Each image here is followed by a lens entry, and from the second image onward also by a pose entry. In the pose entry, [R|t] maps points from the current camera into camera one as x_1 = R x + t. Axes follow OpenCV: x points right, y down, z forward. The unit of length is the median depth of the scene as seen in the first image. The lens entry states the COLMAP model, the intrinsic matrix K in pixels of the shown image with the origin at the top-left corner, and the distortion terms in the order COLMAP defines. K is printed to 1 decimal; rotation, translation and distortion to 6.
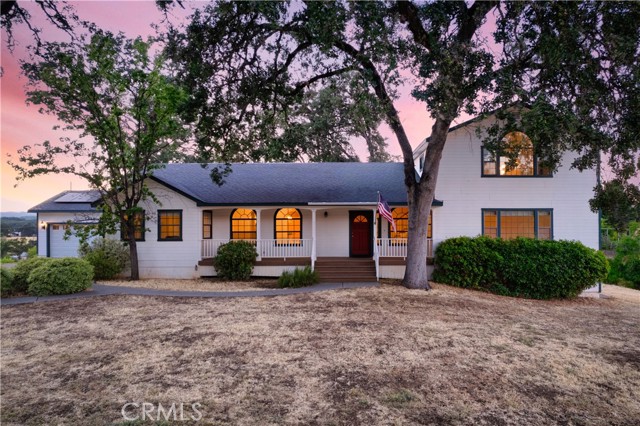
lens RADIAL K [[411.1, 0, 316.9], [0, 411.1, 215.4], [0, 0, 1]] dist [-0.077912, 0.068855]
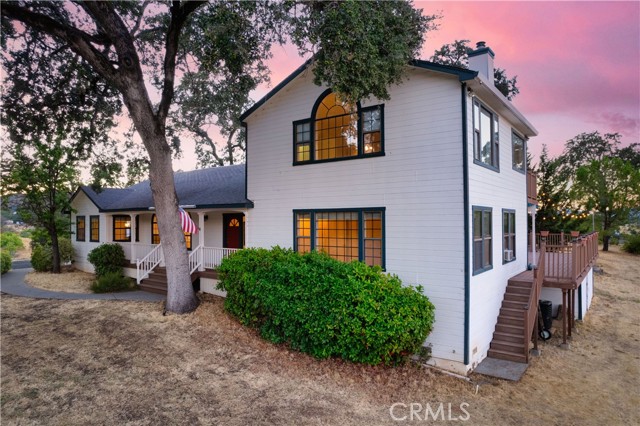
lens RADIAL K [[411.1, 0, 316.9], [0, 411.1, 215.4], [0, 0, 1]] dist [-0.077912, 0.068855]
pose [[0.772198, -0.008644, -0.635323, 0.894392], [0.009626, 0.999952, -0.001904, -0.004960], [0.635309, -0.004646, 0.772244, 0.466437]]
